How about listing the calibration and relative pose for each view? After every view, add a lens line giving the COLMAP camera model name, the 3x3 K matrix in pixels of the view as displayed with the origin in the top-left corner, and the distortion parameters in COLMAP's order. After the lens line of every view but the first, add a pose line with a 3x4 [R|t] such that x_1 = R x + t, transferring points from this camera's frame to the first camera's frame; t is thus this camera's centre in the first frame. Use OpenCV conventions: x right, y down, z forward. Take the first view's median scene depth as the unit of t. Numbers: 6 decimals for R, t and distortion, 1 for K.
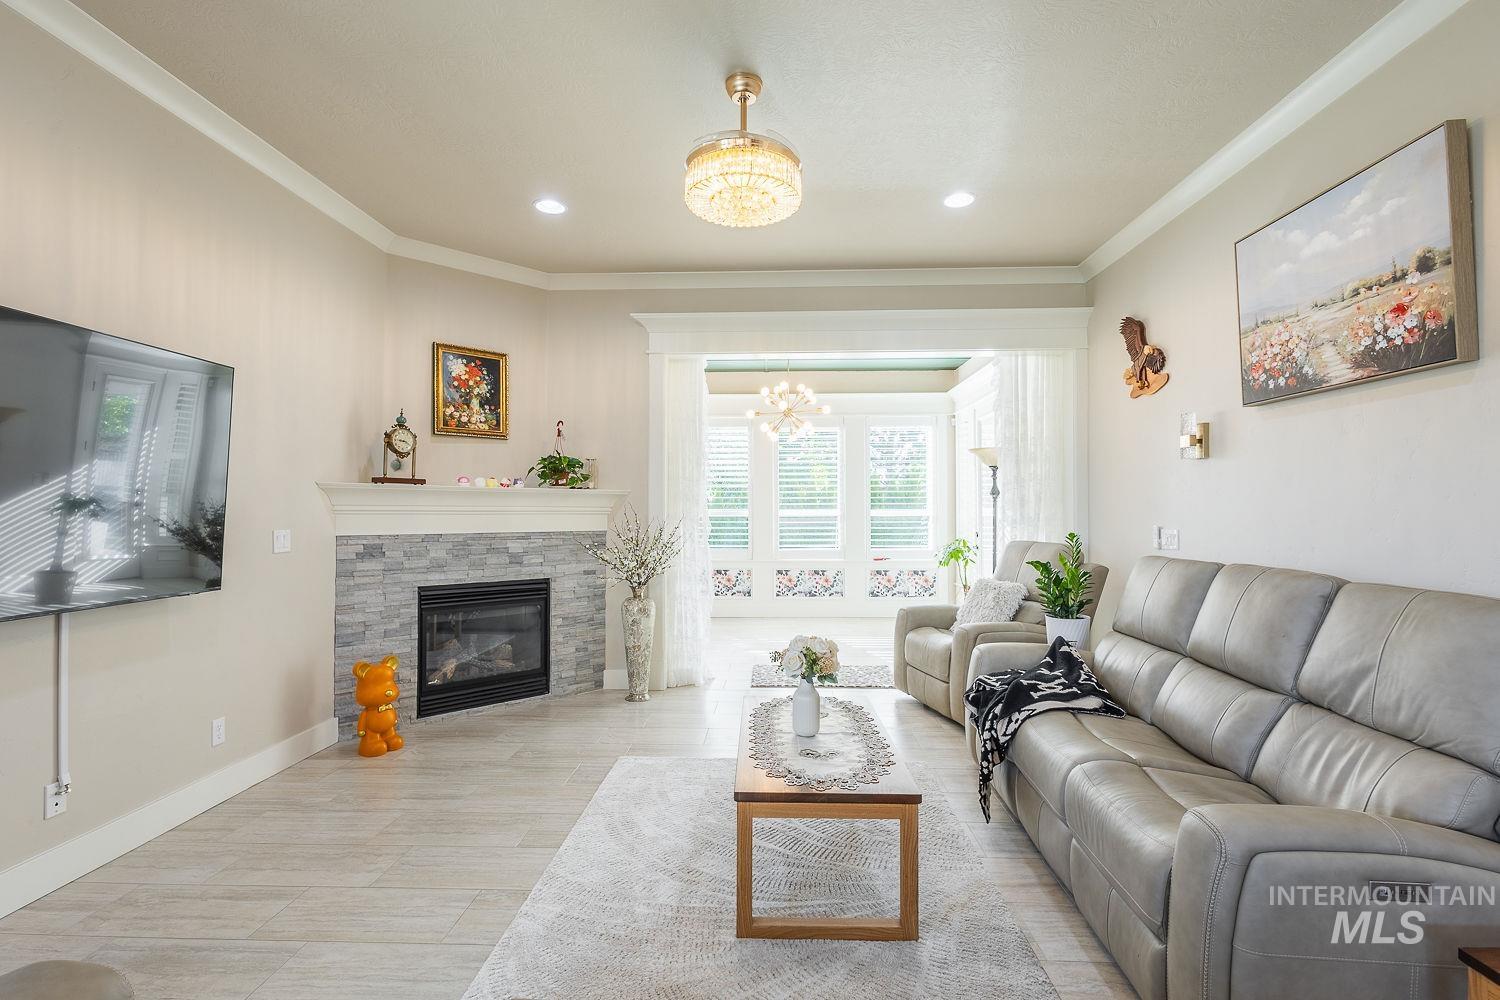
lens RADIAL K [[708.7, 0, 749.4], [0, 708.7, 499.5], [0, 0, 1]] dist [0.005928, 0.000106]
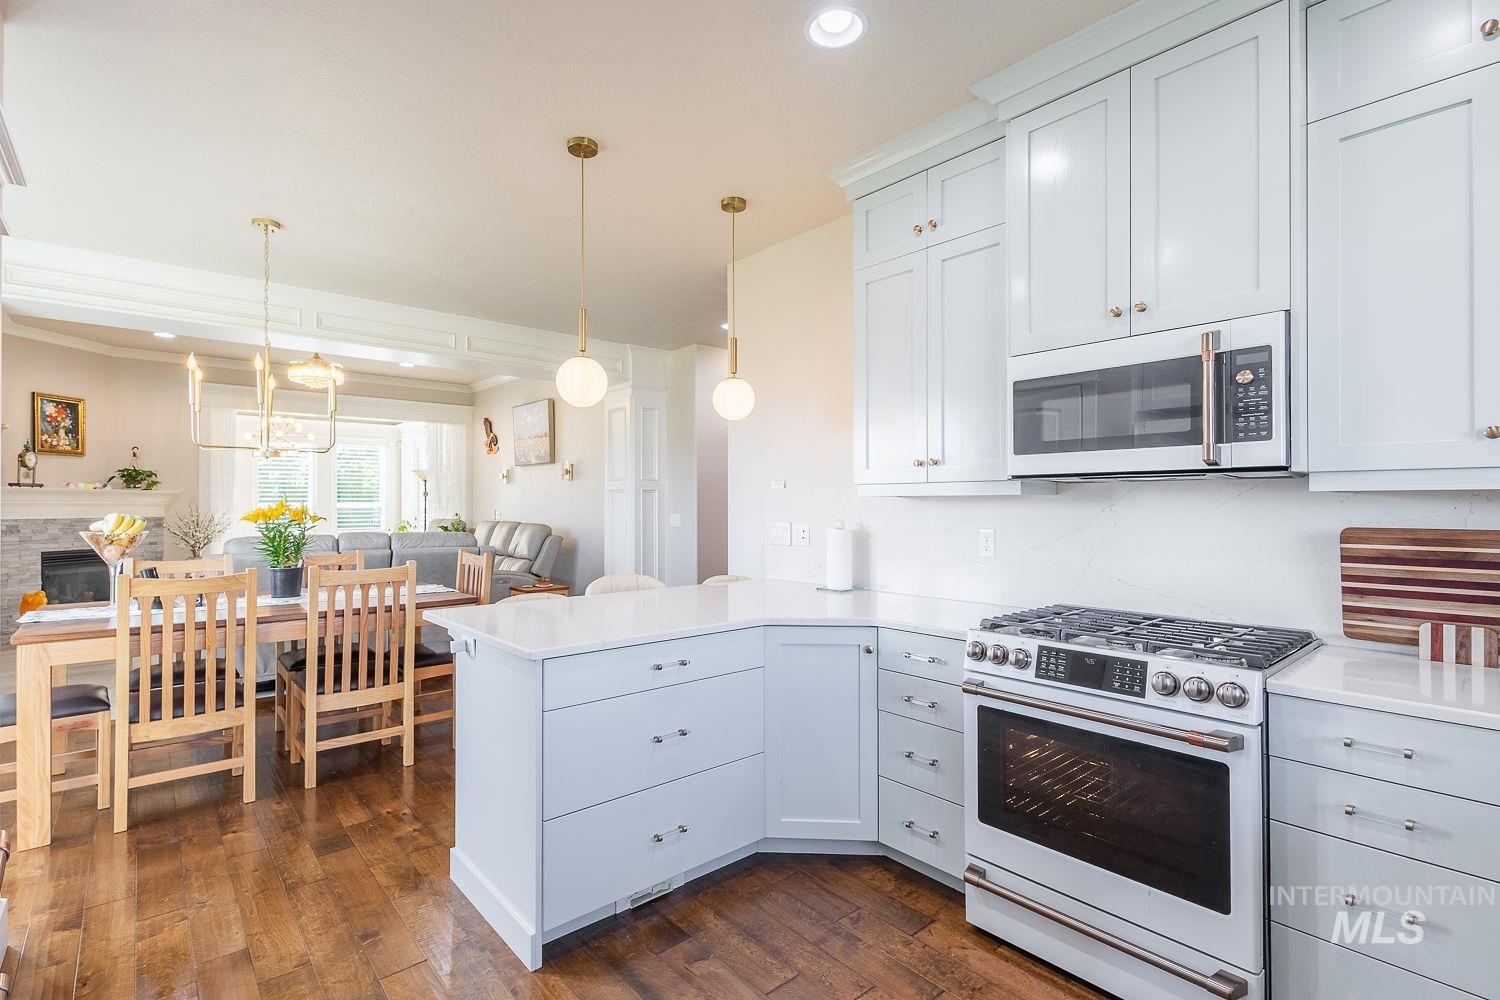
lens RADIAL K [[708.7, 0, 749.4], [0, 708.7, 499.5], [0, 0, 1]] dist [0.005928, 0.000106]
pose [[0.733735, 0.004471, 0.679421, -0.349074], [-0.011491, 0.999917, 0.005829, -0.019486], [-0.679339, -0.012084, 0.733725, -1.118205]]
